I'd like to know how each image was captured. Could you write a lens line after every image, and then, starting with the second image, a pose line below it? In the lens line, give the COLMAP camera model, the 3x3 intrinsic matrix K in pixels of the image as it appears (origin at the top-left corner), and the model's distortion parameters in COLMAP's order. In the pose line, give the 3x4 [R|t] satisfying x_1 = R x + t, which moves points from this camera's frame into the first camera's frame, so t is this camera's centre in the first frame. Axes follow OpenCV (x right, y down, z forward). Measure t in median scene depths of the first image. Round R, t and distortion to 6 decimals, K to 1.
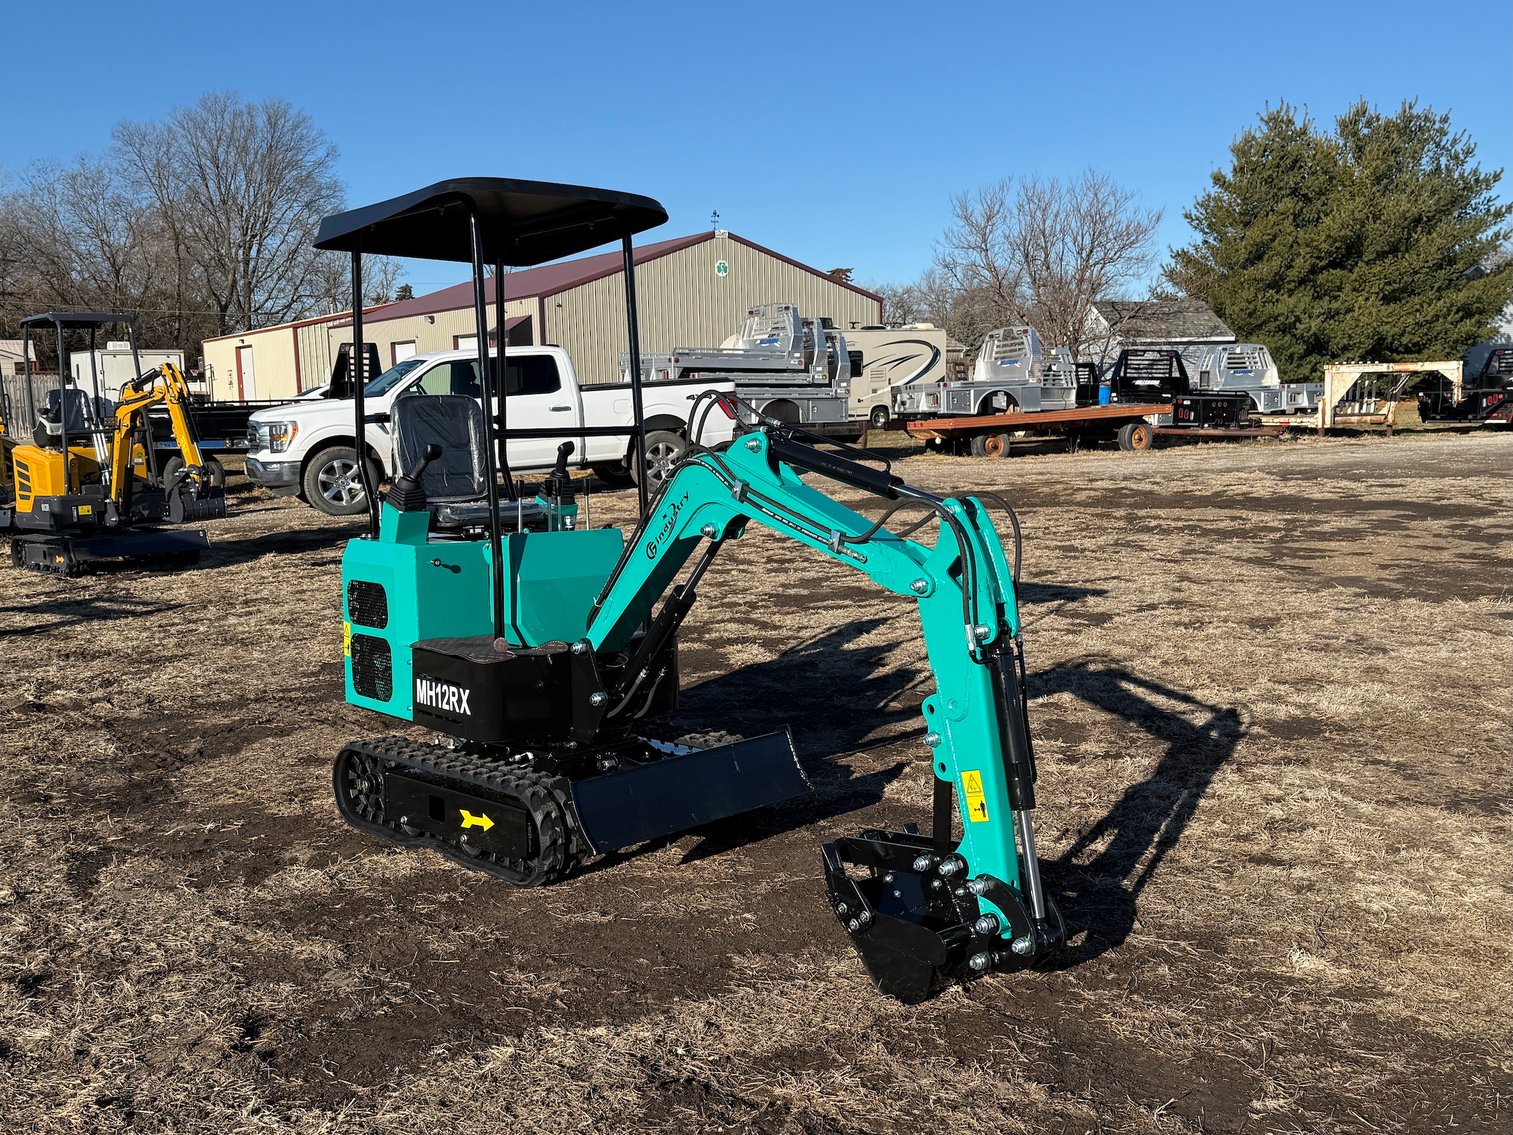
lens RADIAL K [[1417.0, 0, 753.6], [0, 1417.0, 577.2], [0, 0, 1]] dist [0.186969, -0.393409]
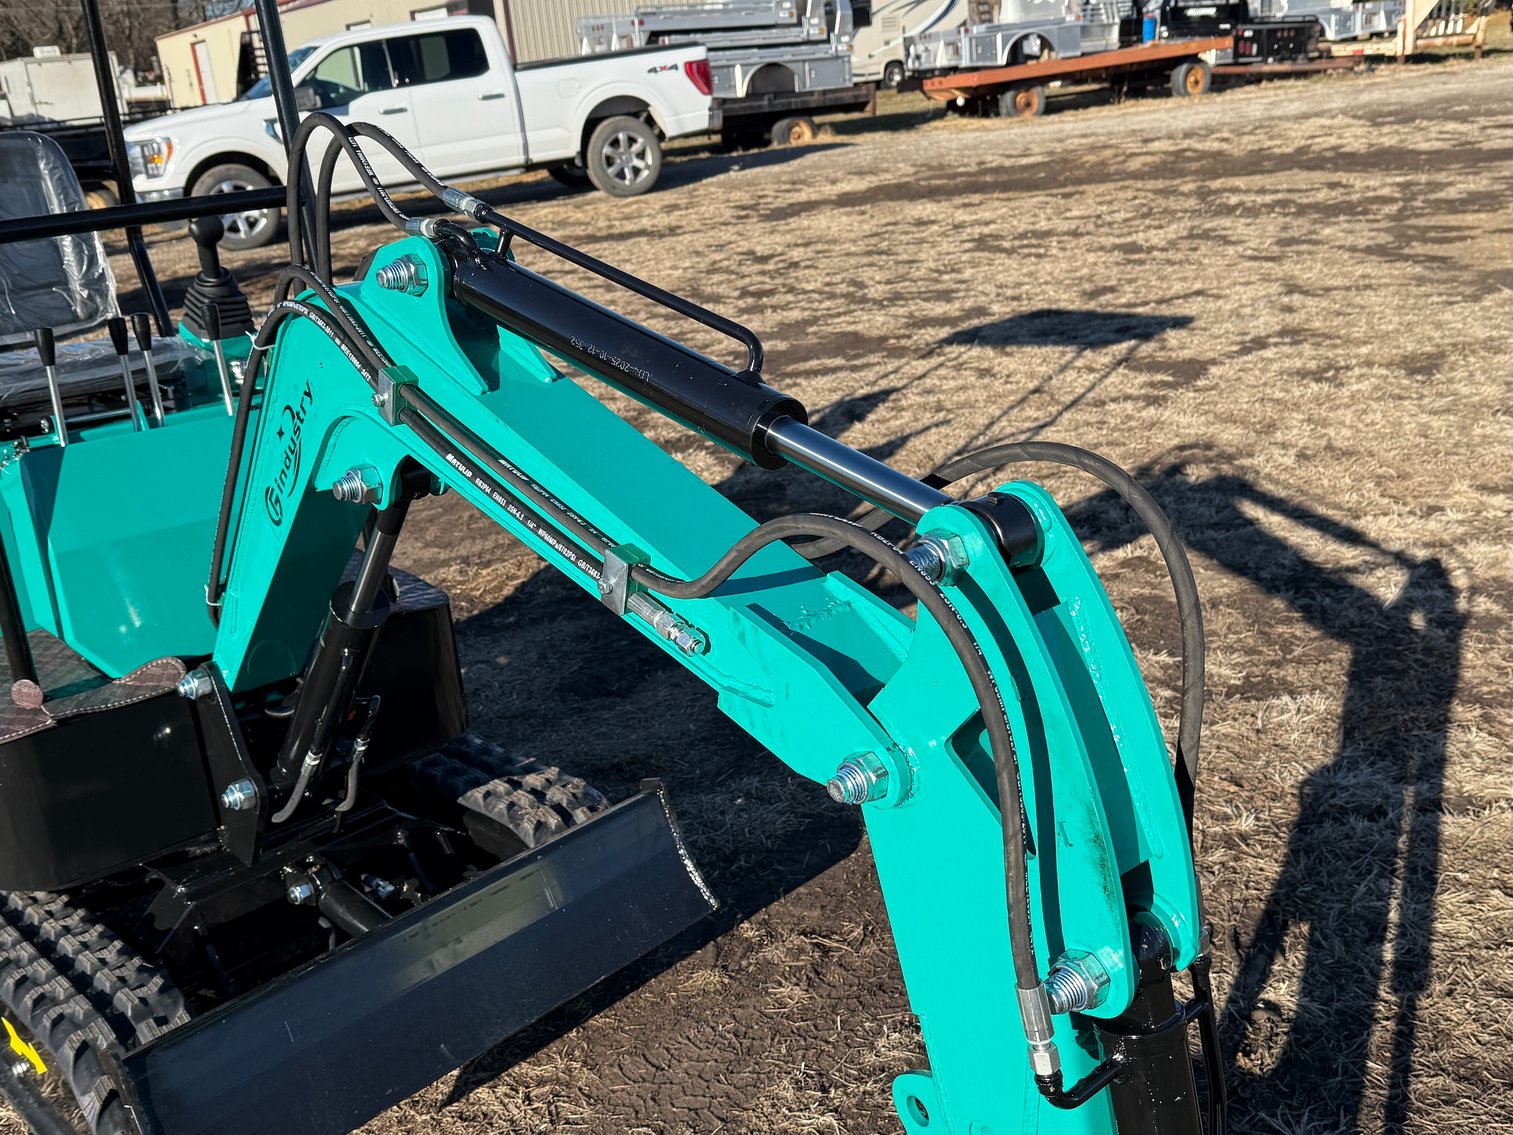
lens RADIAL K [[1417.0, 0, 753.6], [0, 1417.0, 577.2], [0, 0, 1]] dist [0.186969, -0.393409]
pose [[0.997794, -0.059800, -0.028837, 0.033287], [0.064647, 0.974026, 0.217013, -0.032933], [0.015111, -0.218398, 0.975743, 0.226140]]
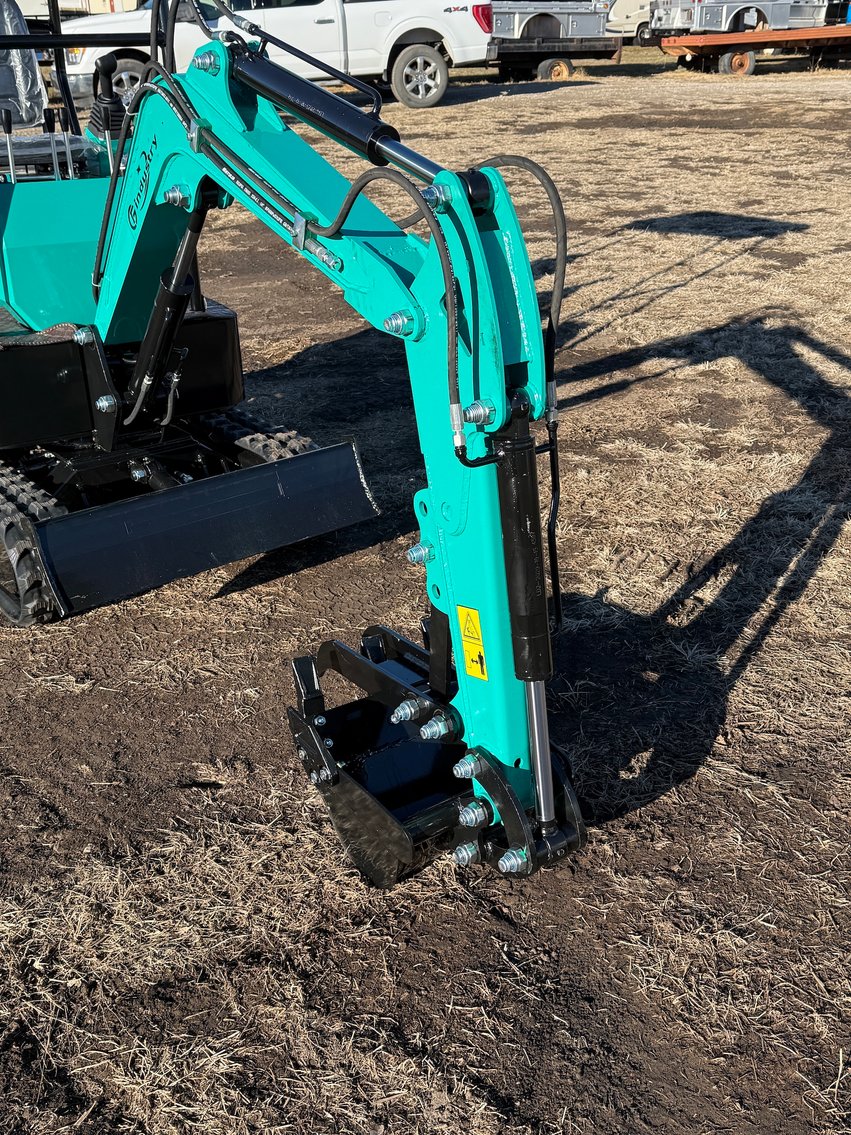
lens RADIAL K [[1063.0, 0, 425.5], [0, 1063.0, 567.5], [0, 0, 1]] dist [0.186969, -0.393409]
pose [[0.994692, 0.052225, -0.088654, 0.055296], [-0.019141, 0.940492, 0.339278, -0.016723], [0.101097, -0.335780, 0.936499, 0.167375]]
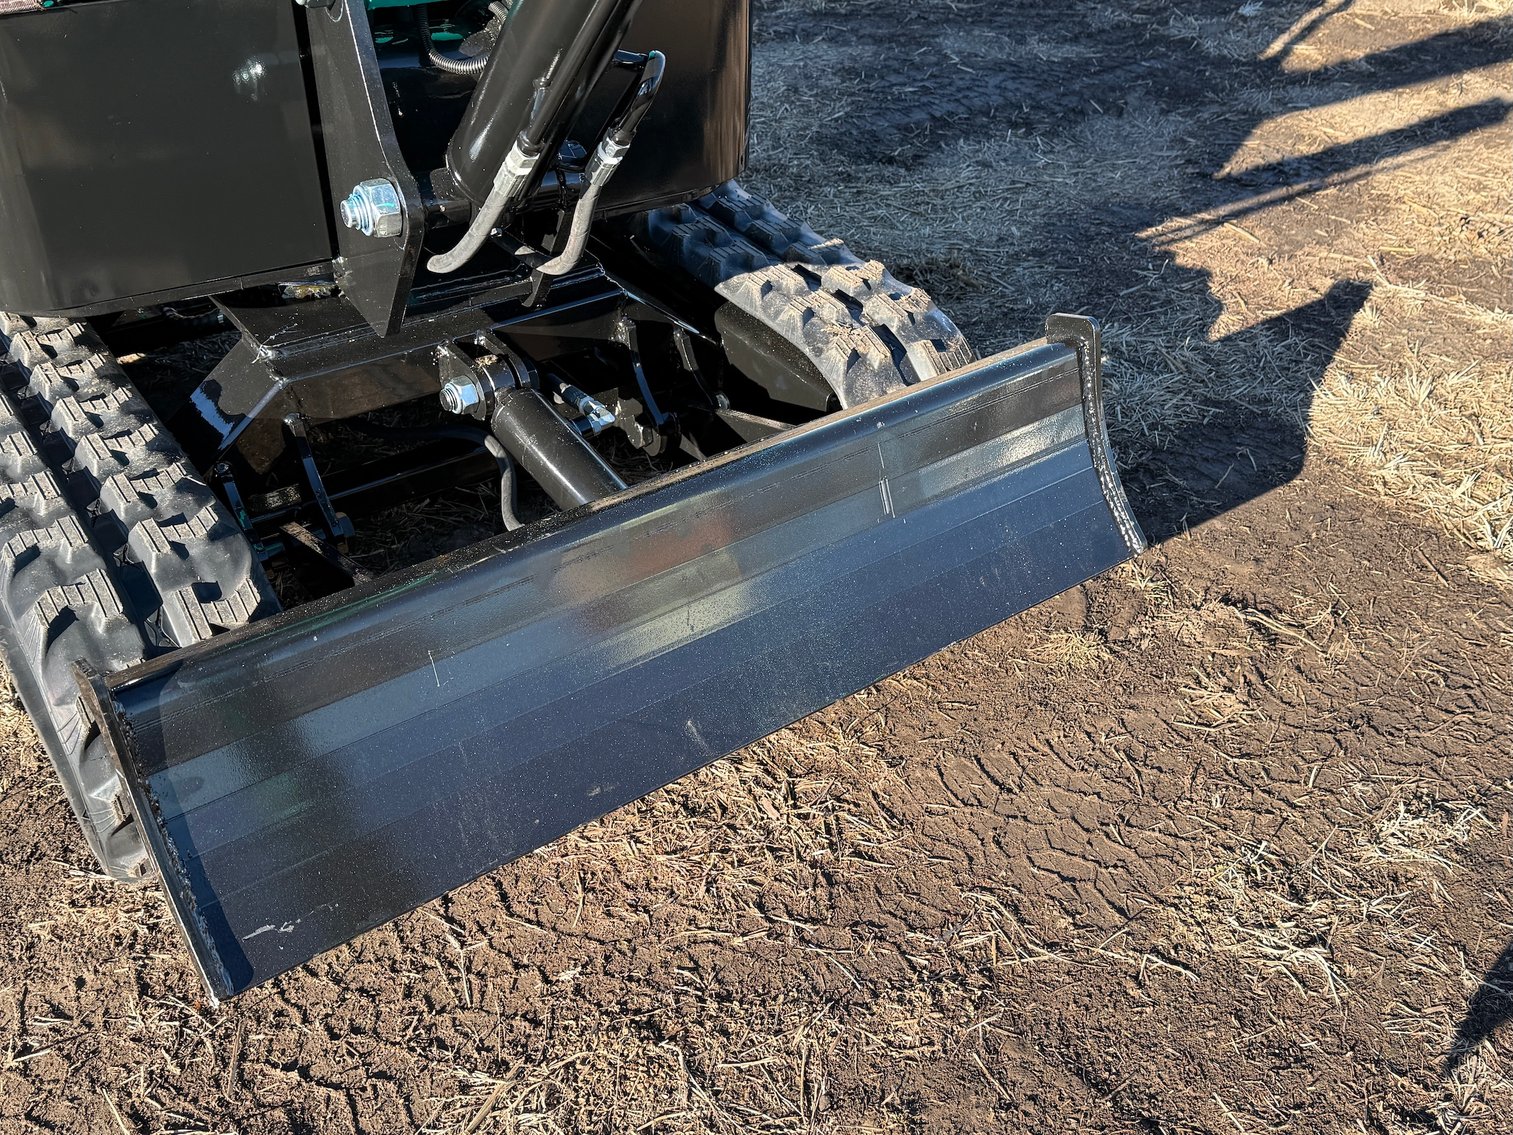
lens RADIAL K [[1423.7, 0, 747.9], [0, 1423.7, 565.0], [0, 0, 1]] dist [0.191181, -0.446610]
pose [[0.984744, 0.145328, -0.095701, -0.003977], [-0.073644, 0.846367, 0.527483, -0.000964], [0.157657, -0.512388, 0.844158, 0.314124]]
